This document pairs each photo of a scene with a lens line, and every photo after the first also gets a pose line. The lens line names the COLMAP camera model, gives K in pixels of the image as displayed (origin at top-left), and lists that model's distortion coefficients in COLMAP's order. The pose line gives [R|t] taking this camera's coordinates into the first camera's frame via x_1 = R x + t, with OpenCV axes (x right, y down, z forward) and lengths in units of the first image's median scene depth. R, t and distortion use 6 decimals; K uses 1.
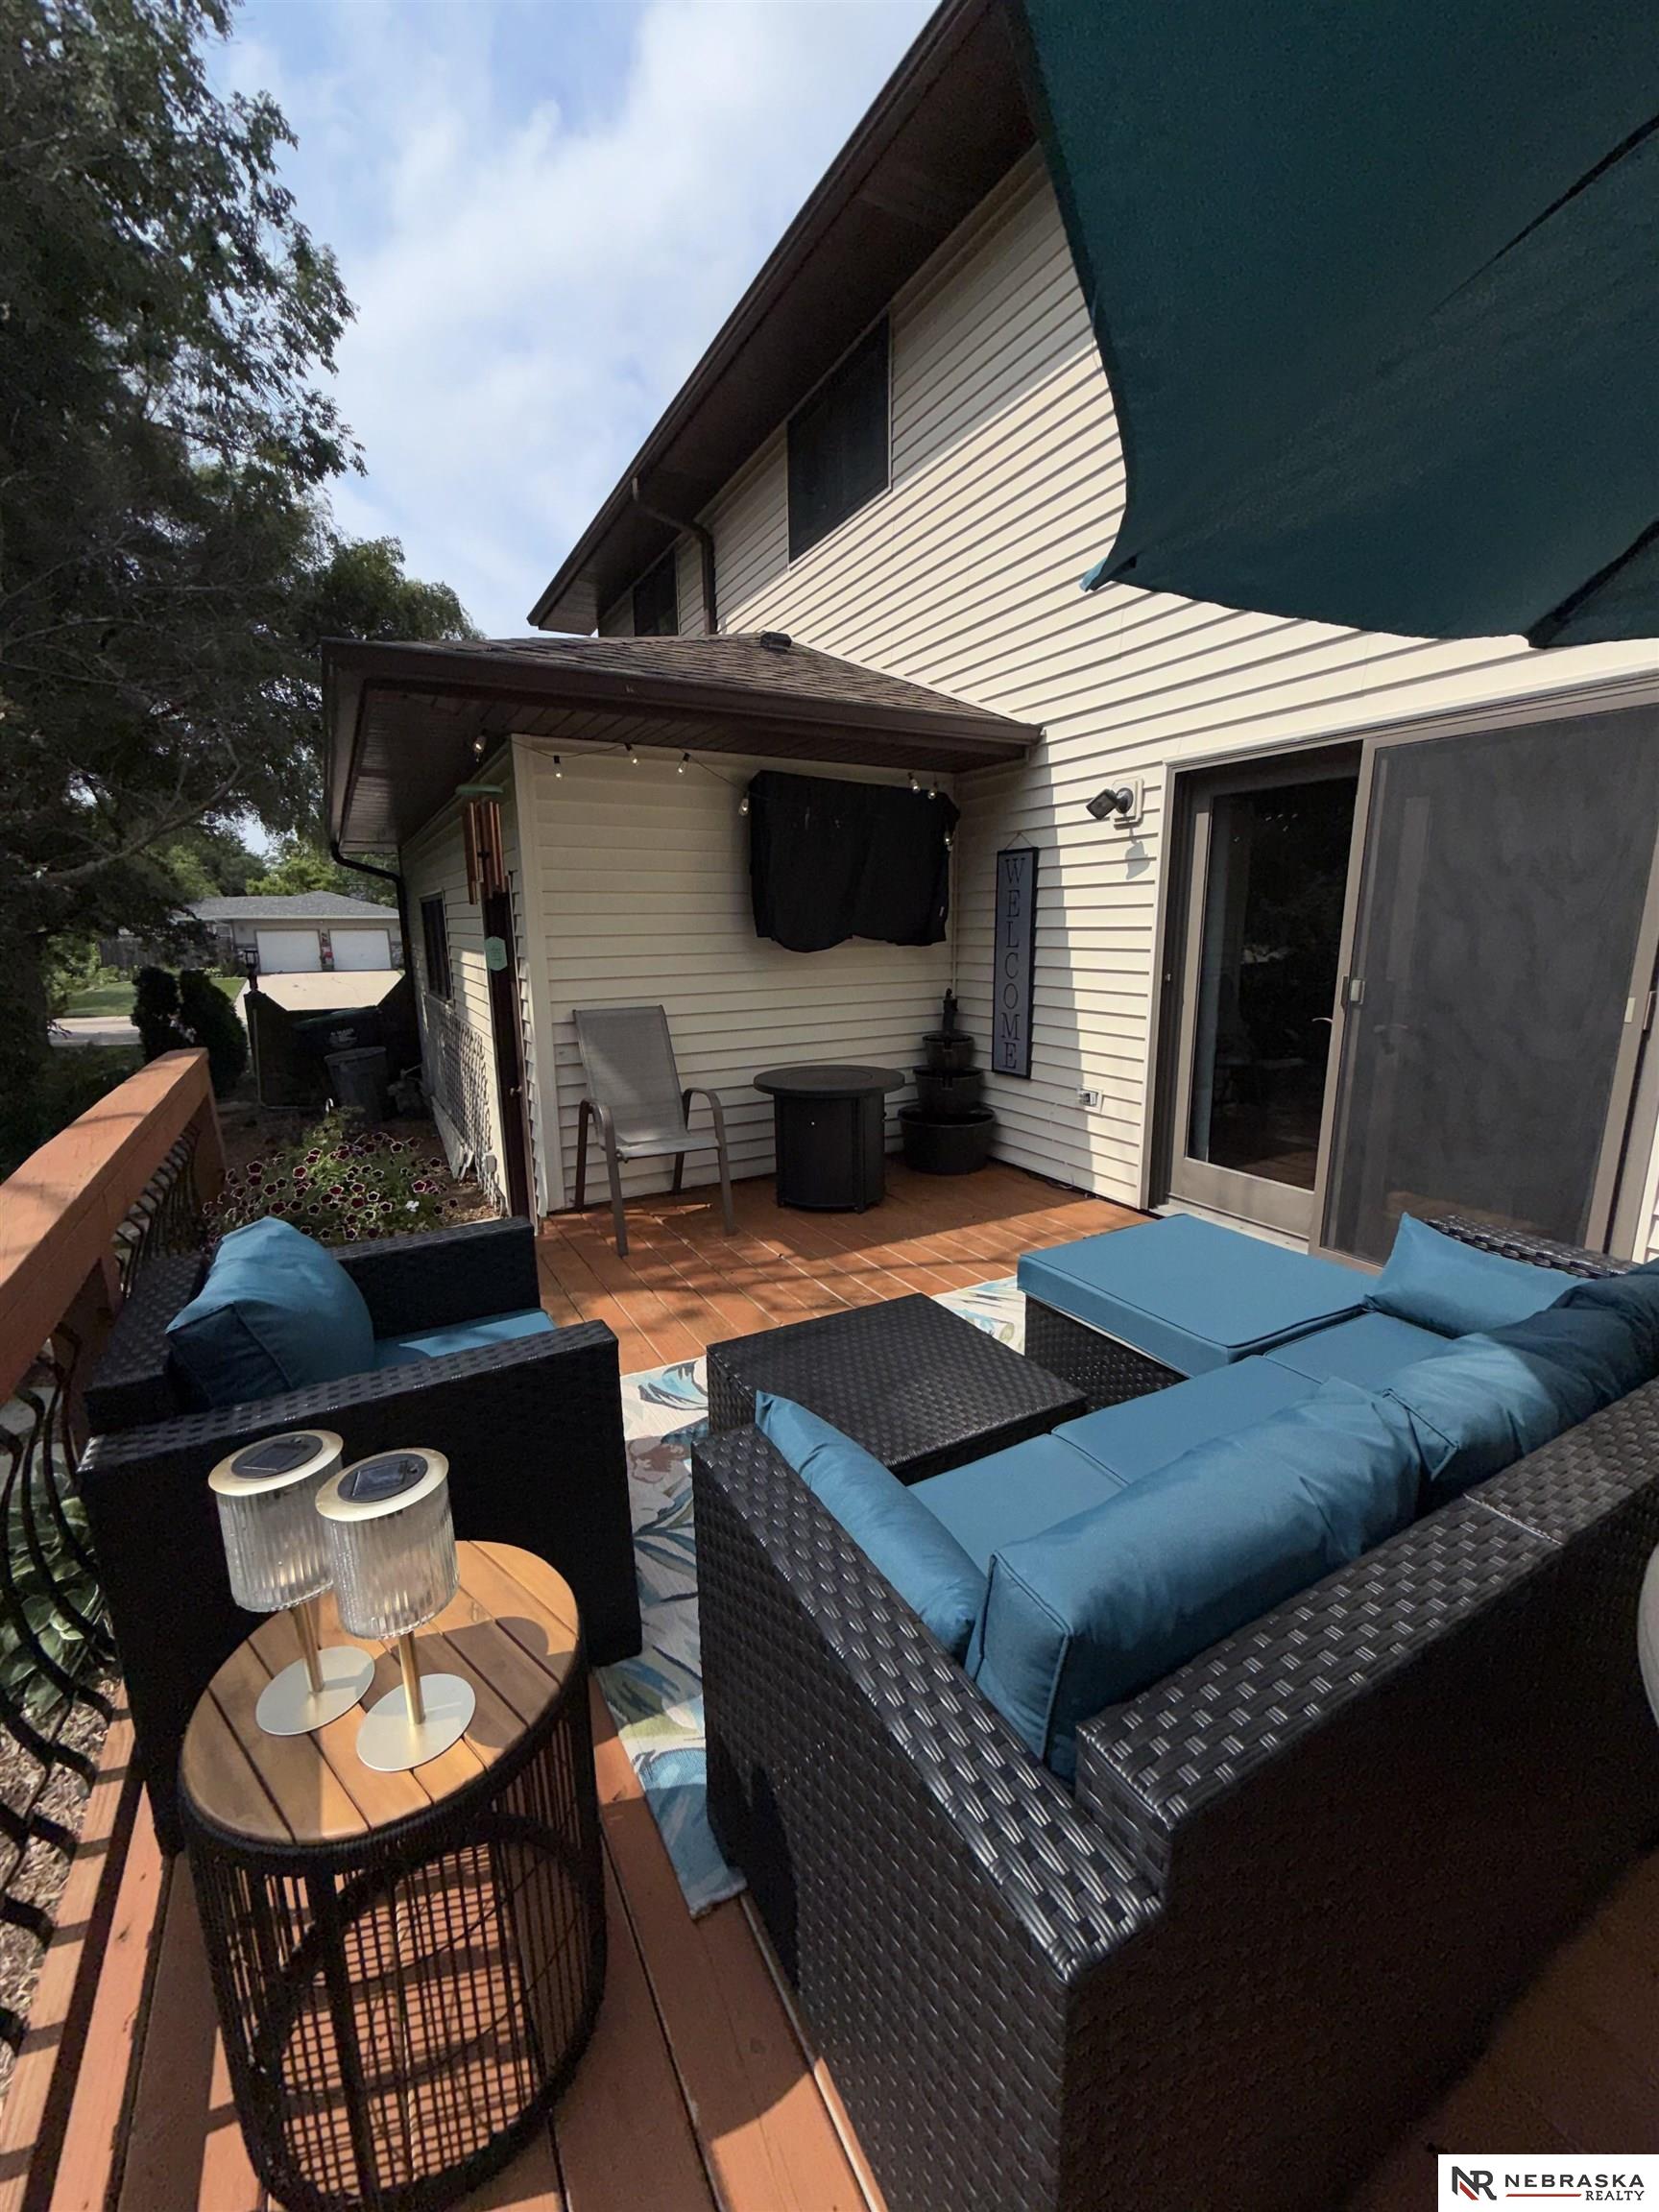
lens RADIAL K [[888.1, 0, 832.7], [0, 888.1, 1108.7], [0, 0, 1]] dist [0.000678, 0.000485]
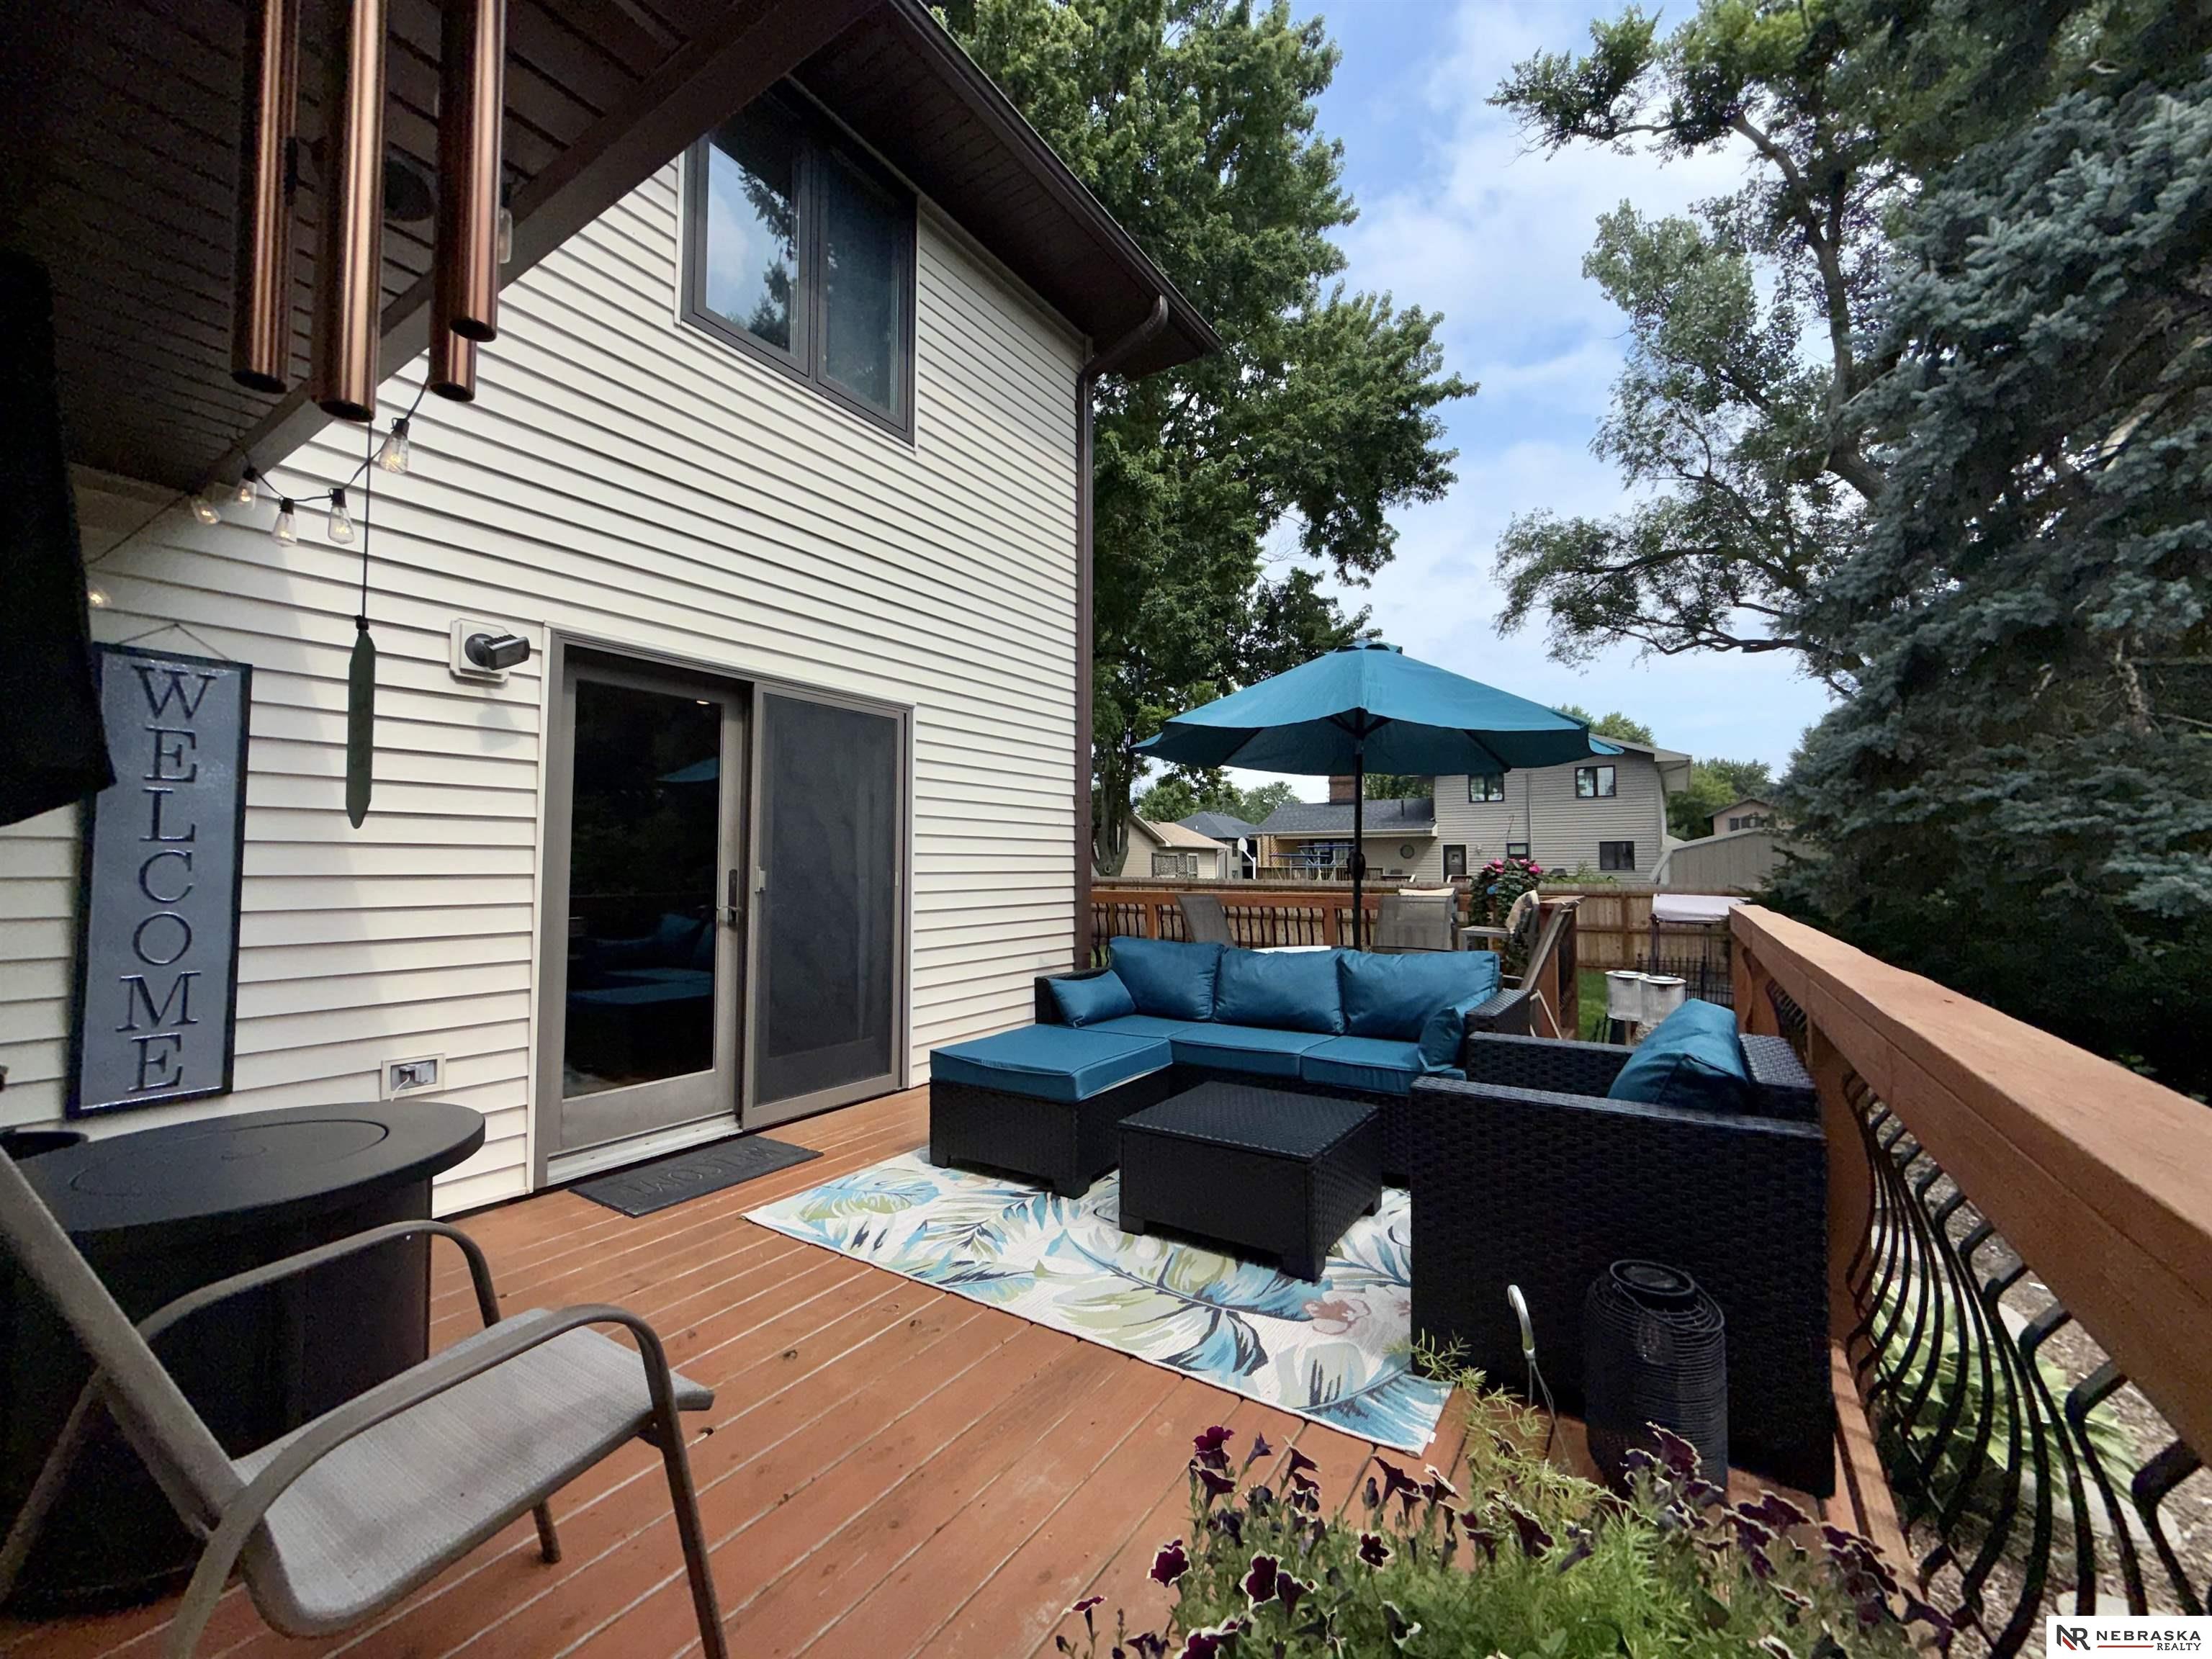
lens RADIAL K [[888.1, 0, 1103.7], [0, 888.1, 830.6], [0, 0, 1]] dist [0.000678, 0.000485]
pose [[-0.464224, 0.047748, 0.884430, -0.577956], [0.184600, 0.981833, 0.043888, -0.134305], [-0.866267, 0.183639, -0.464605, 0.929444]]
